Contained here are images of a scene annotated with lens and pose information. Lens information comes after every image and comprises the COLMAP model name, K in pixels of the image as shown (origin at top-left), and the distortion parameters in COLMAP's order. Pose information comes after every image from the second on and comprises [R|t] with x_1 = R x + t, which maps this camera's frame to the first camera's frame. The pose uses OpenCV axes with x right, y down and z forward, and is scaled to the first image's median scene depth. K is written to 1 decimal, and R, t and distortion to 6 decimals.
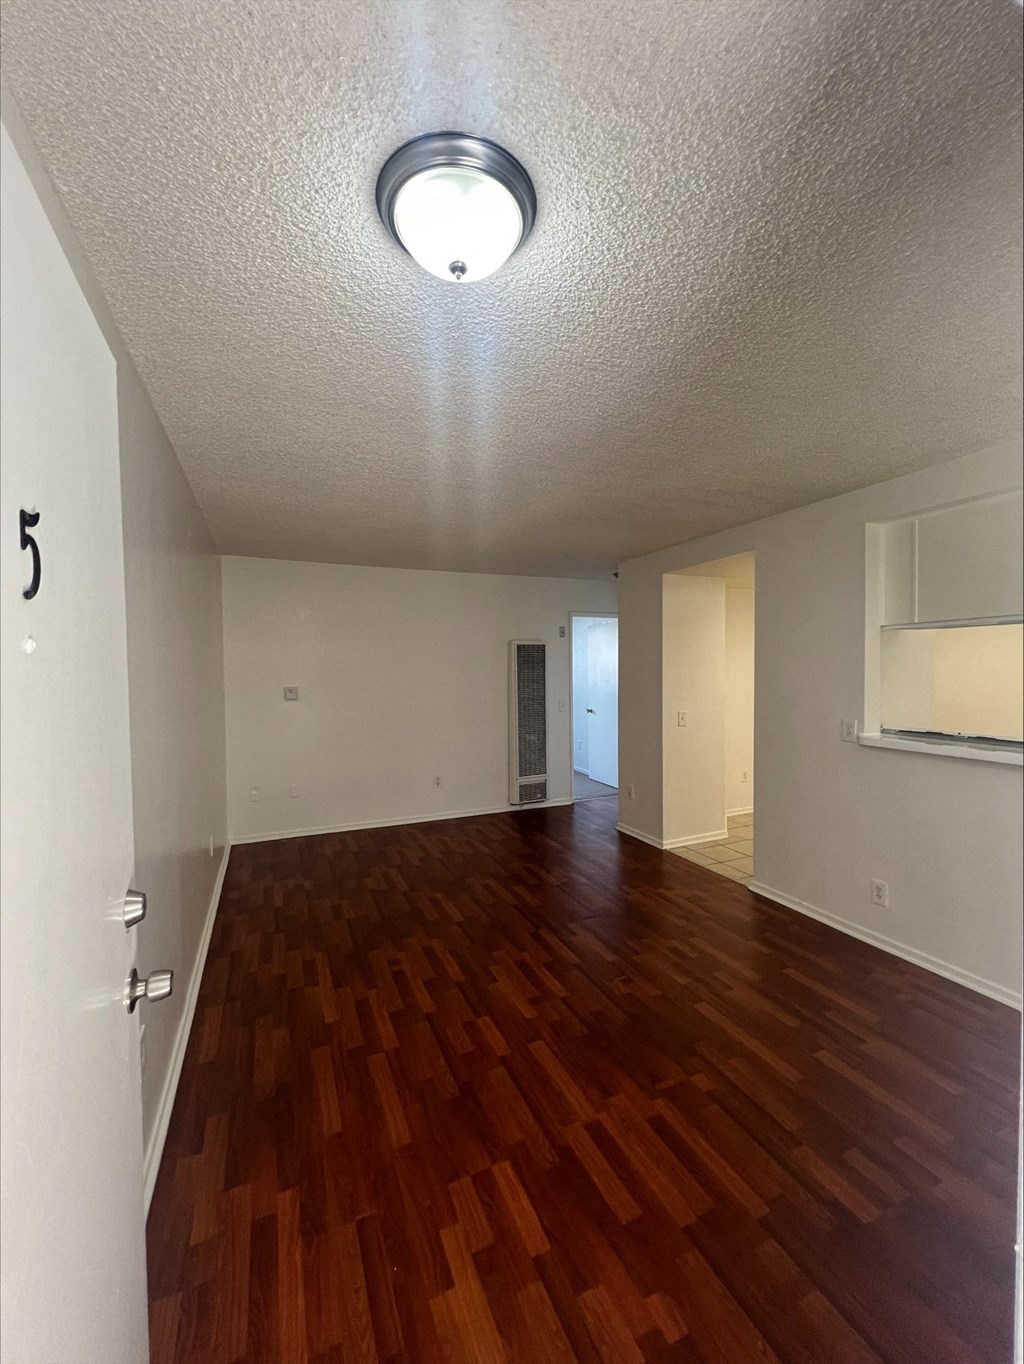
lens RADIAL K [[542.3, 0, 508.7], [0, 542.3, 682.9], [0, 0, 1]] dist [-0.000110, -0.000203]
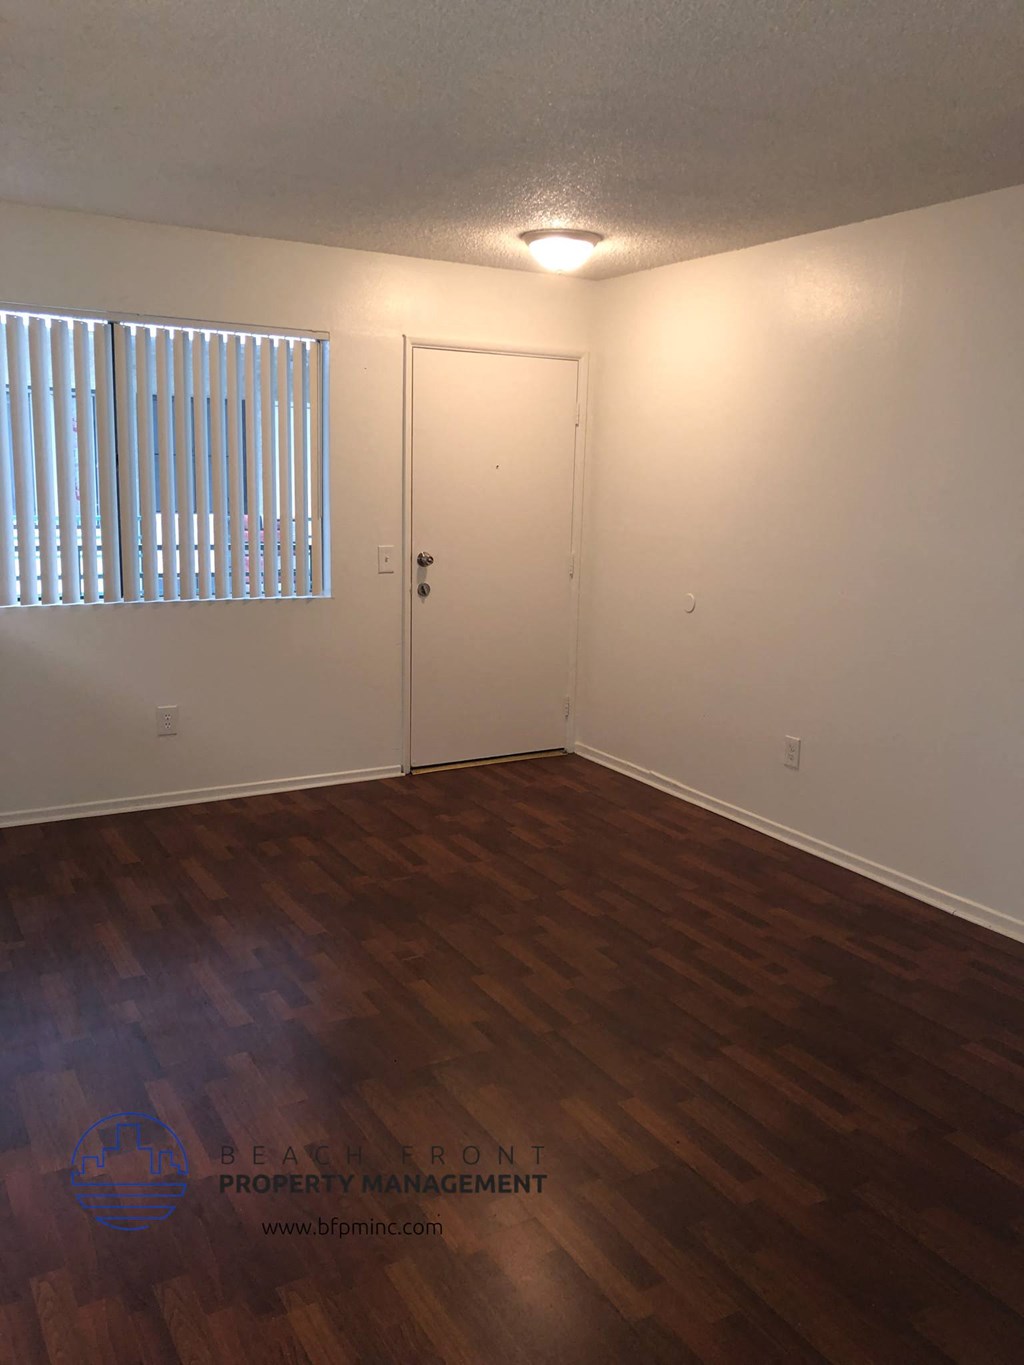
lens RADIAL K [[1092.5, 0, 518.7], [0, 1092.5, 682.8], [0, 0, 1]] dist [0.020985, -0.007004]
pose [[-0.992127, 0.007863, -0.124992, 0.286493], [-0.020138, 0.975024, 0.221186, -0.086242], [0.123609, 0.221961, -0.967189, 2.623835]]
